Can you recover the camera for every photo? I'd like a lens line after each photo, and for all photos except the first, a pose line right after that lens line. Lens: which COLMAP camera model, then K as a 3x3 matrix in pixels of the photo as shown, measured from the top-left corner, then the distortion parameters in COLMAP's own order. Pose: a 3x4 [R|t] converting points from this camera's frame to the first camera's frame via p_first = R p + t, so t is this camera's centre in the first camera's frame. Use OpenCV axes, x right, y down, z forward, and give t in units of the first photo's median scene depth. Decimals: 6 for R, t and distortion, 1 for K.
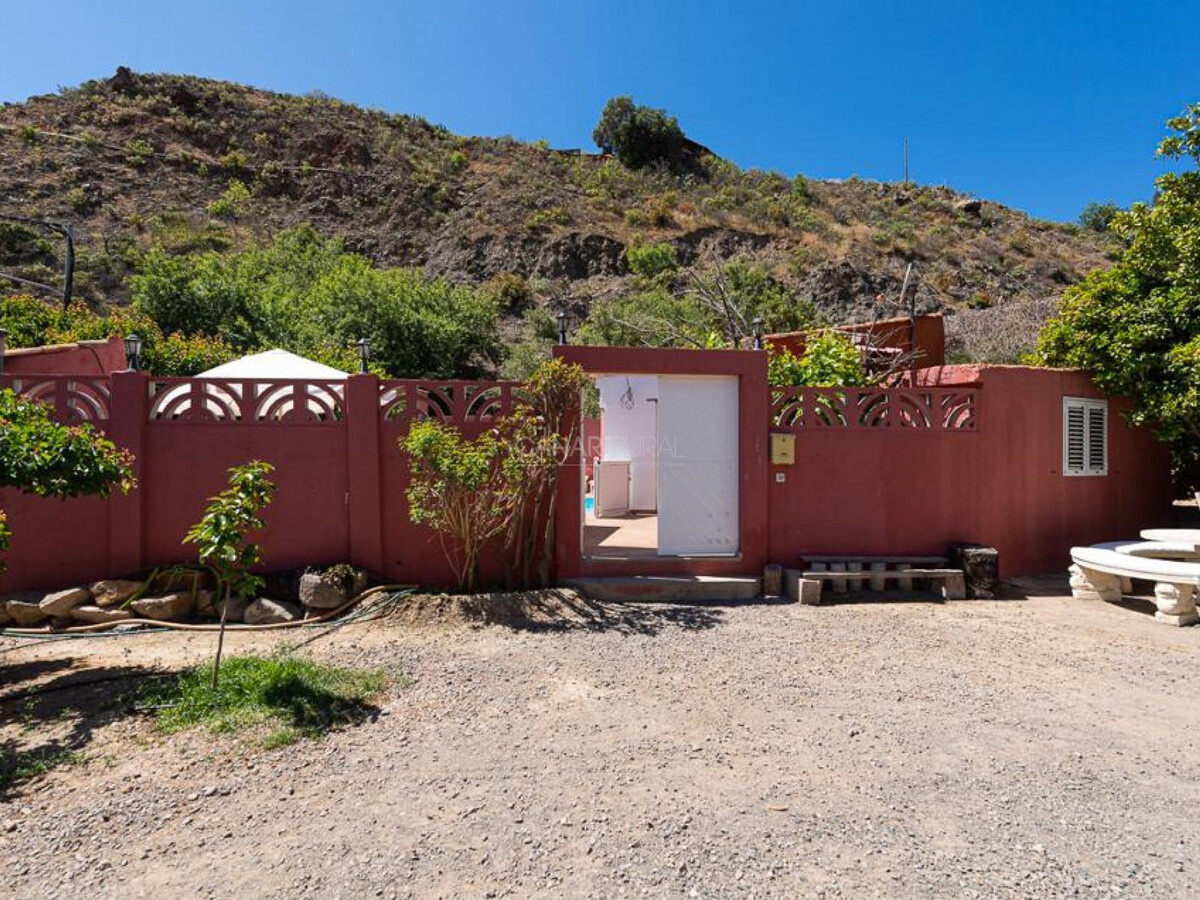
lens RADIAL K [[584.6, 0, 614.7], [0, 584.6, 450.9], [0, 0, 1]] dist [0.002063, 0.000129]
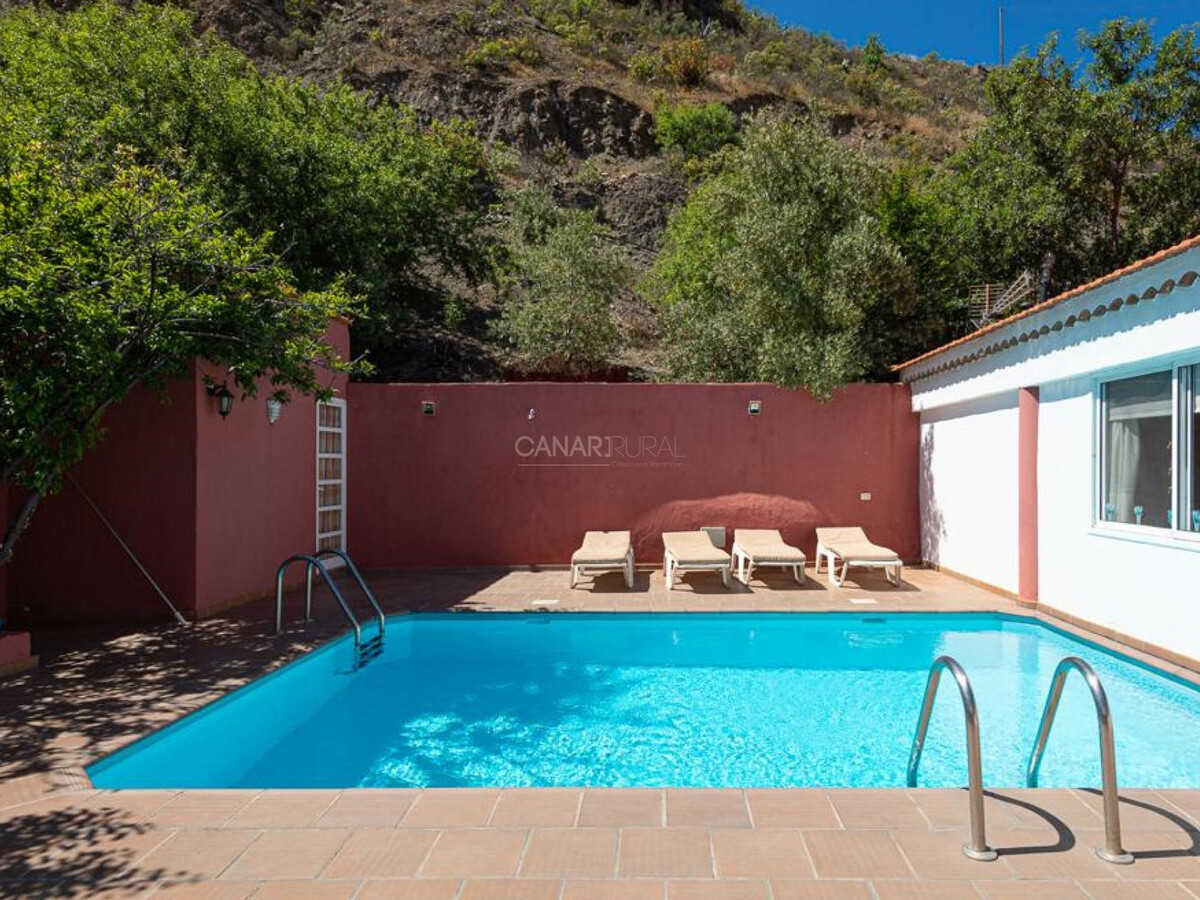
lens RADIAL K [[737.7, 0, 632.7], [0, 737.7, 468.3], [0, 0, 1]] dist [-0.000265, 0.000237]
pose [[0.985525, -0.012992, 0.169034, -0.114459], [0.010070, 0.999785, 0.018128, -0.004987], [-0.169234, -0.016164, 0.985443, 0.256694]]
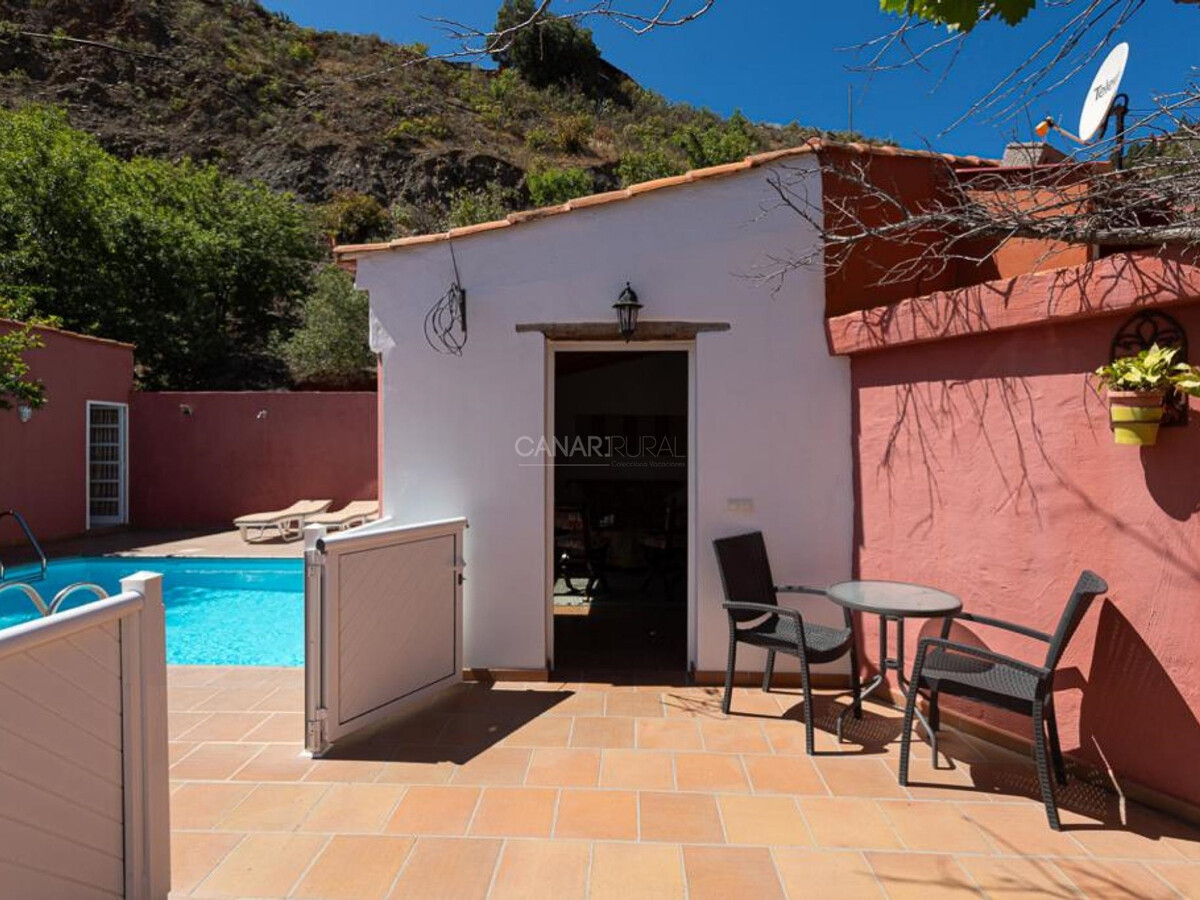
lens RADIAL K [[584.6, 0, 614.7], [0, 584.6, 450.9], [0, 0, 1]] dist [0.002063, 0.000129]
pose [[0.989525, -0.009159, 0.144073, 0.019353], [0.005414, 0.999638, 0.026361, -0.008474], [-0.144262, -0.025305, 0.989216, 0.213925]]
